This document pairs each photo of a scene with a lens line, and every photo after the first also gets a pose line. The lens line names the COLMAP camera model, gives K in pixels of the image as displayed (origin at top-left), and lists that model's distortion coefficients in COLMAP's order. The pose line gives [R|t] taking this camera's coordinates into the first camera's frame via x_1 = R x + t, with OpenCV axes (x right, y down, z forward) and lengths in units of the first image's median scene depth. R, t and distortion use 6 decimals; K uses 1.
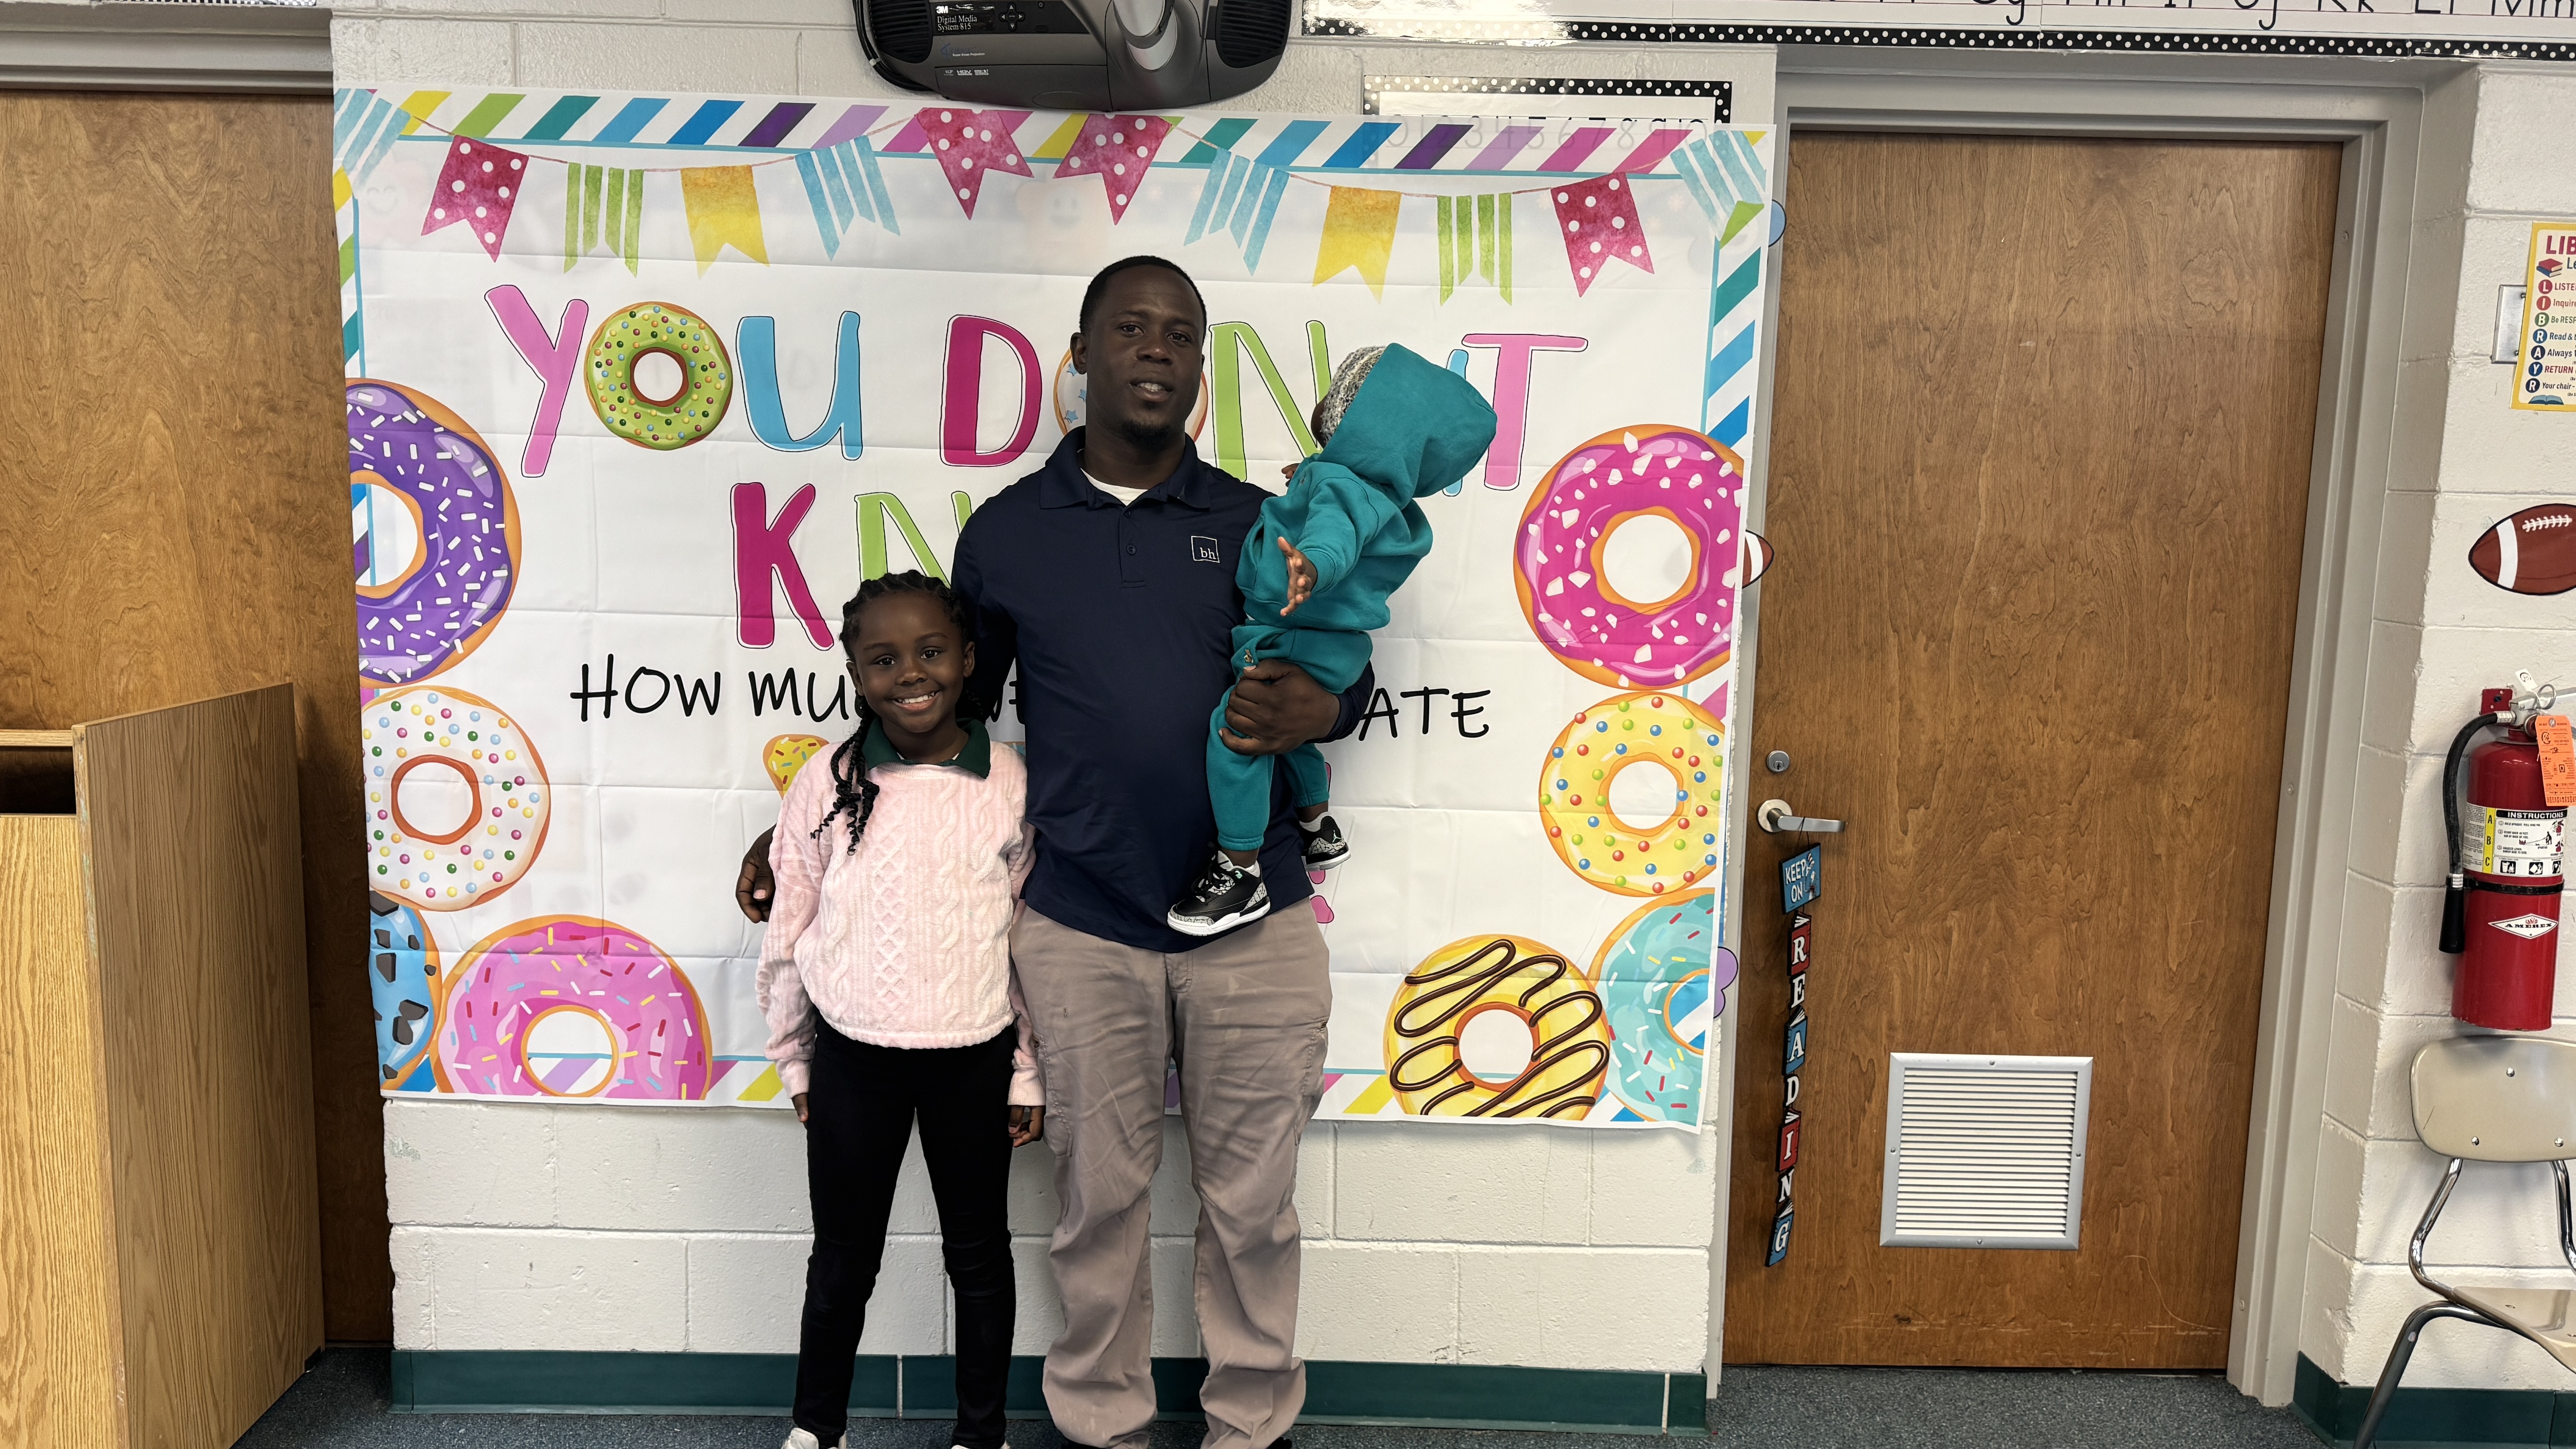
lens RADIAL K [[1951.3, 0, 1287.0], [0, 1951.3, 717.9], [0, 0, 1]] dist [0.039608, -0.070943]
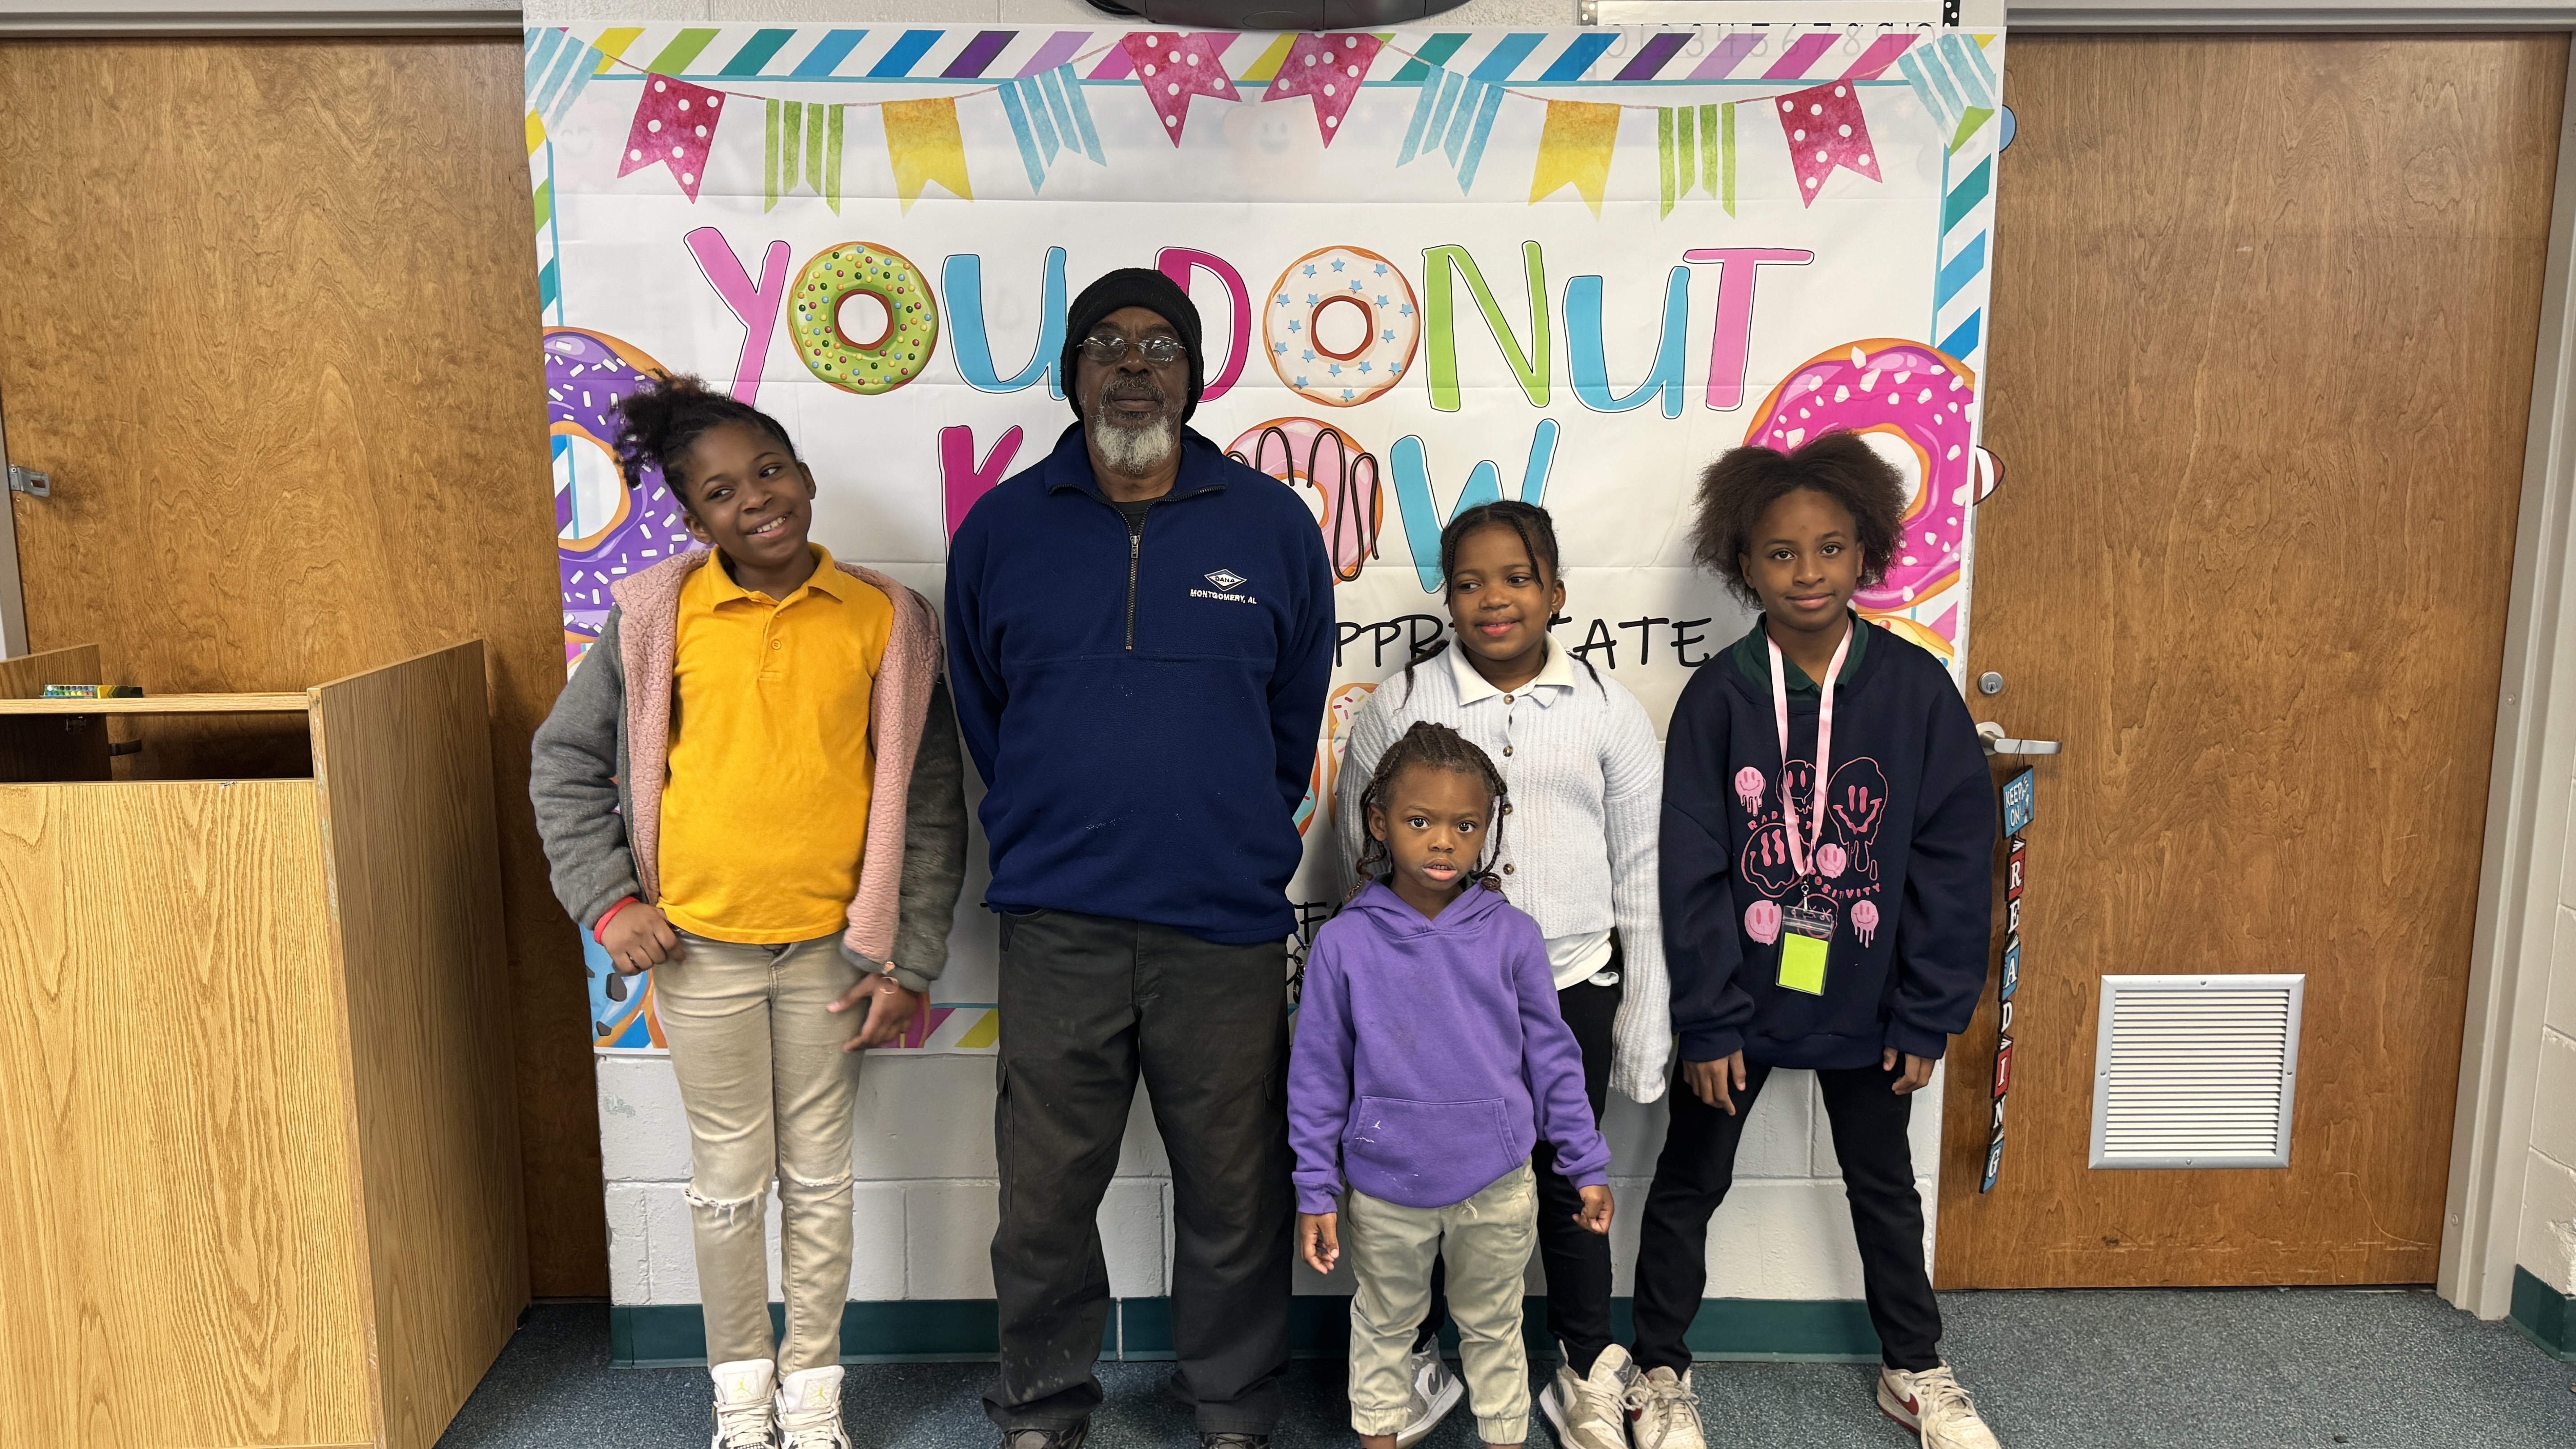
lens RADIAL K [[1951.3, 0, 1281.1], [0, 1951.3, 721.3], [0, 0, 1]] dist [0.039608, -0.070943]
pose [[0.999688, -0.023672, -0.007933, -0.101471], [0.023937, 0.999095, 0.035155, -0.001764], [0.007094, -0.035334, 0.999350, 0.014949]]
